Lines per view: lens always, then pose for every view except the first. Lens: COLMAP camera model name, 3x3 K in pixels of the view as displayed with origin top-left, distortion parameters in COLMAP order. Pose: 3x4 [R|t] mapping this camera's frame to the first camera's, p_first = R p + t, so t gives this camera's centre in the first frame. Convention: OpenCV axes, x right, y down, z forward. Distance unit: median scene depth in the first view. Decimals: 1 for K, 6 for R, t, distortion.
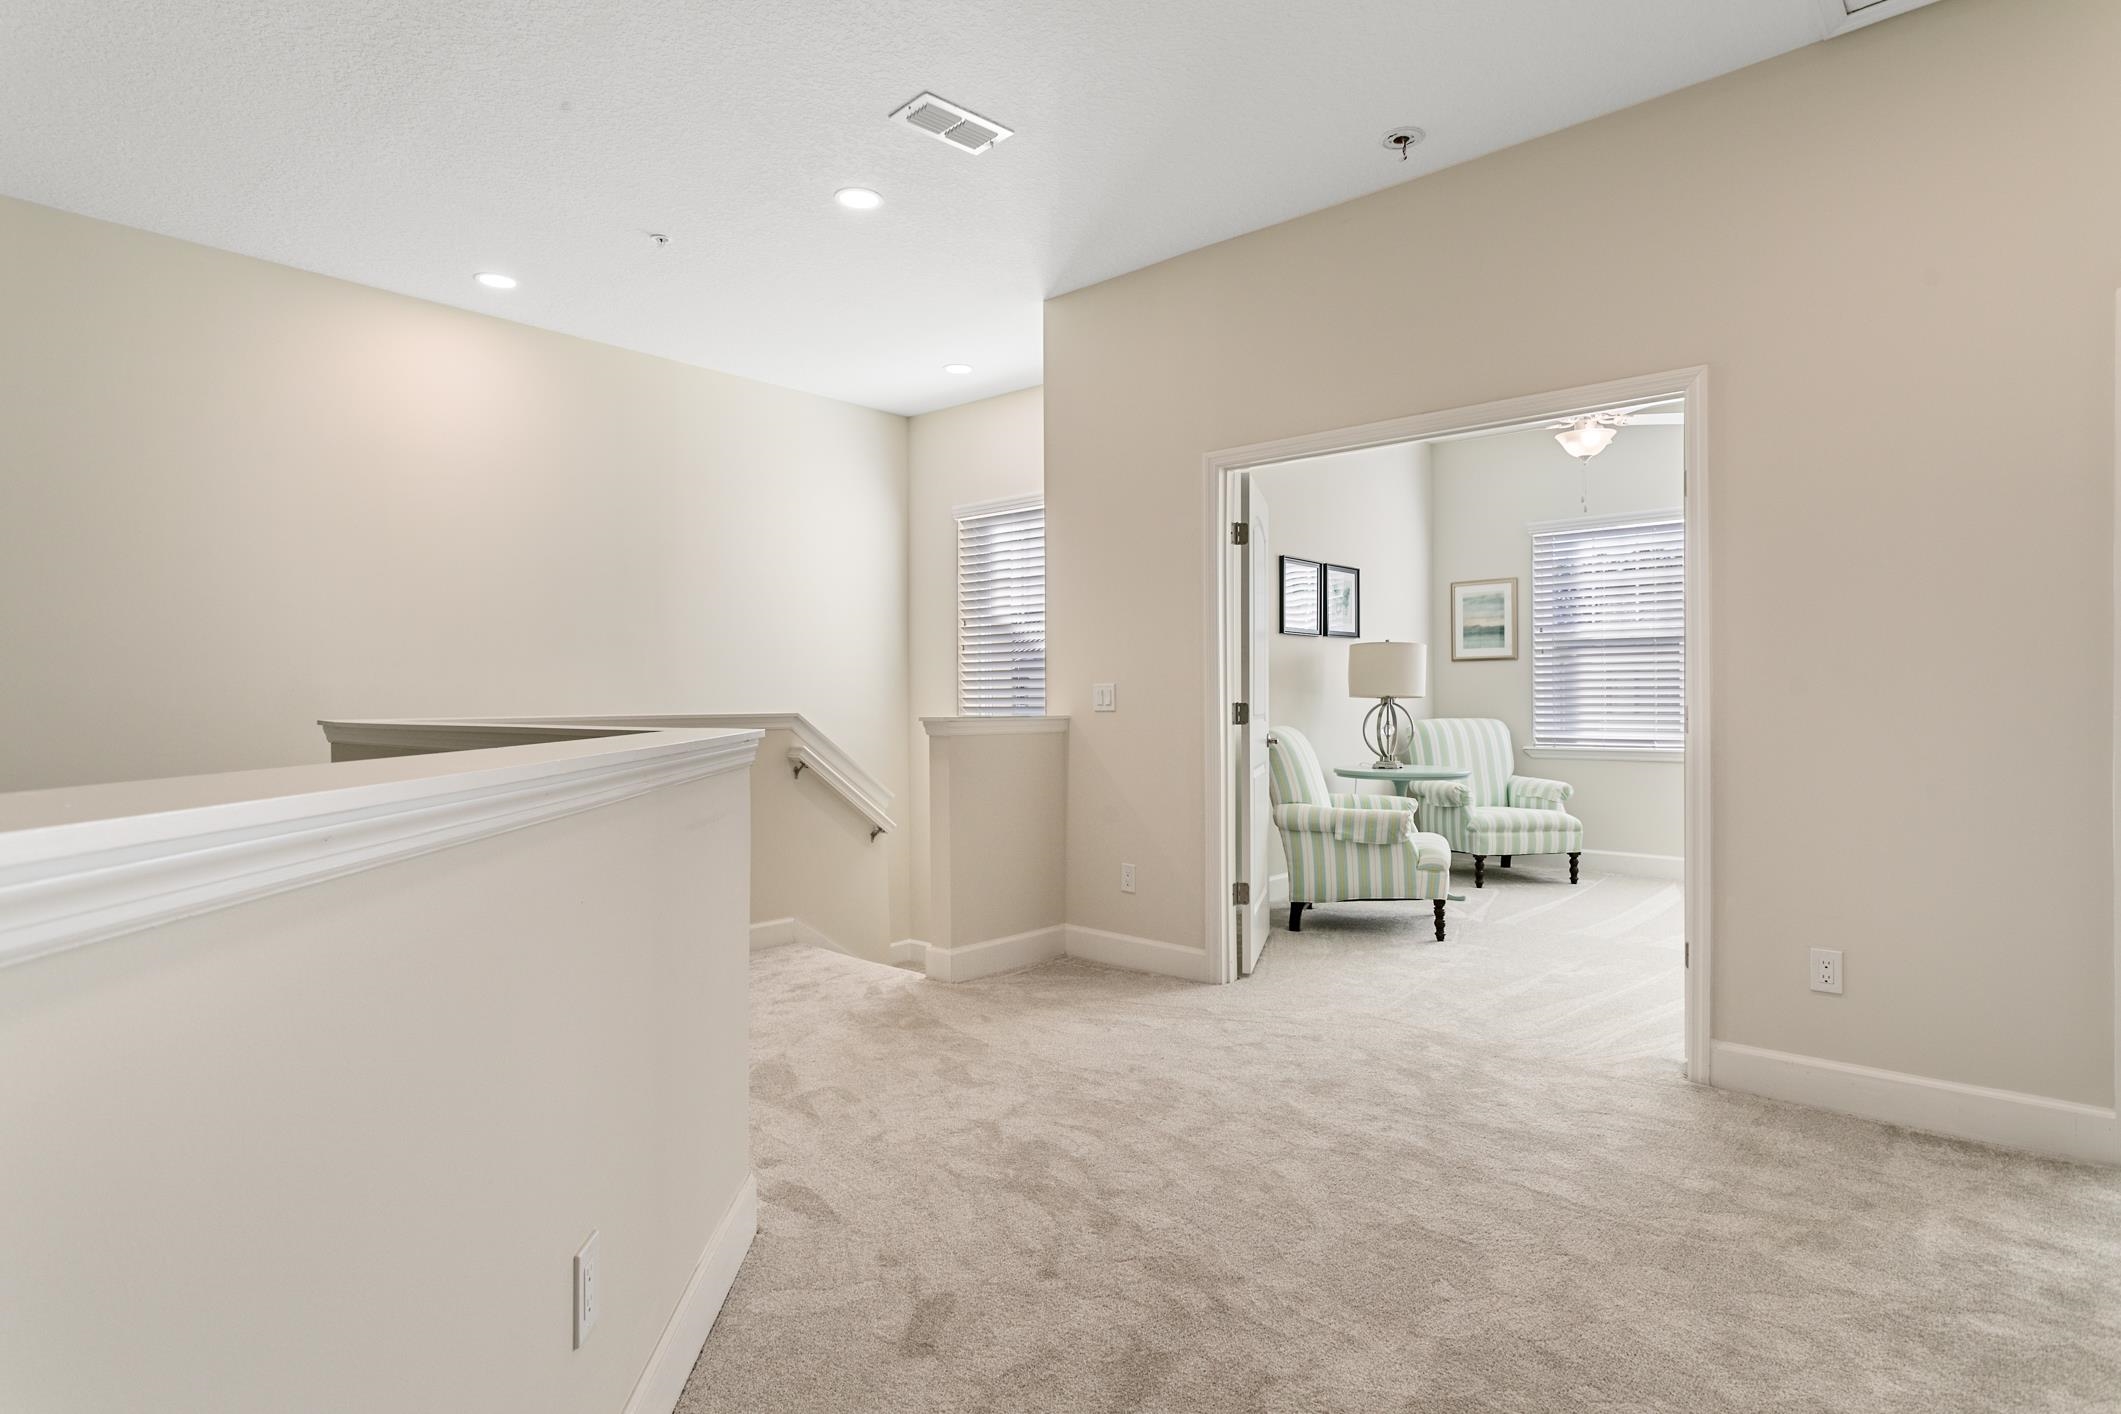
lens RADIAL K [[1090.2, 0, 1055.2], [0, 1090.2, 698.5], [0, 0, 1]] dist [-0.004896, 0.000968]
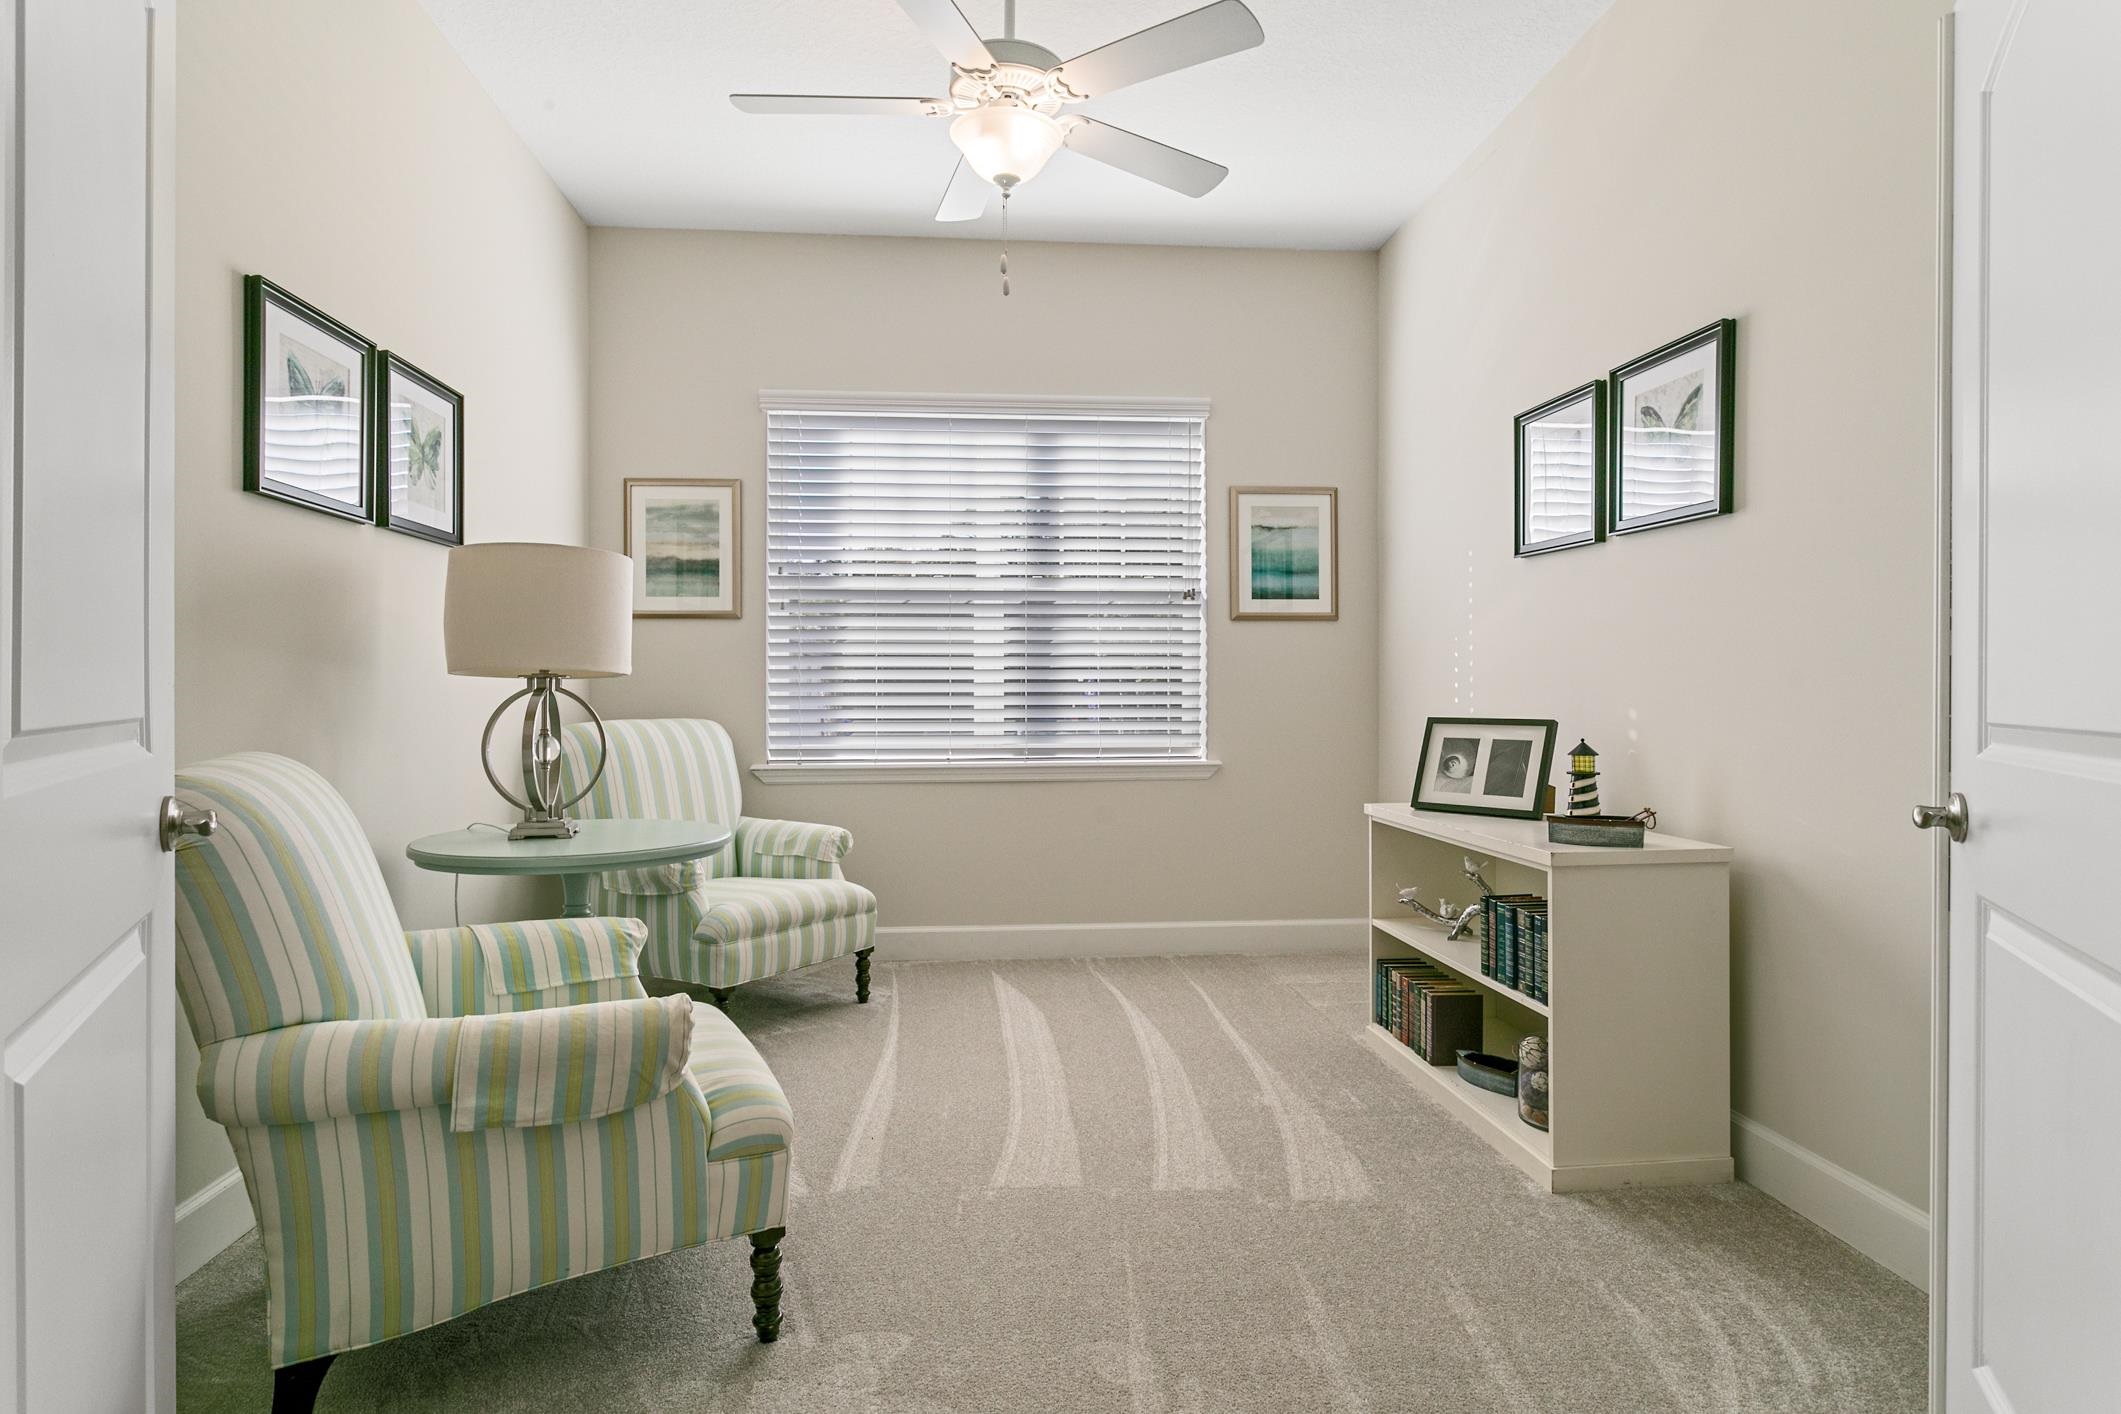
lens RADIAL K [[1090.2, 0, 1045.7], [0, 1090.2, 693.2], [0, 0, 1]] dist [-0.004896, 0.000968]
pose [[0.682018, 0.003949, 0.731324, 0.118483], [-0.002497, 0.999992, -0.003072, 0.006939], [-0.731331, 0.000269, 0.682023, 0.536866]]
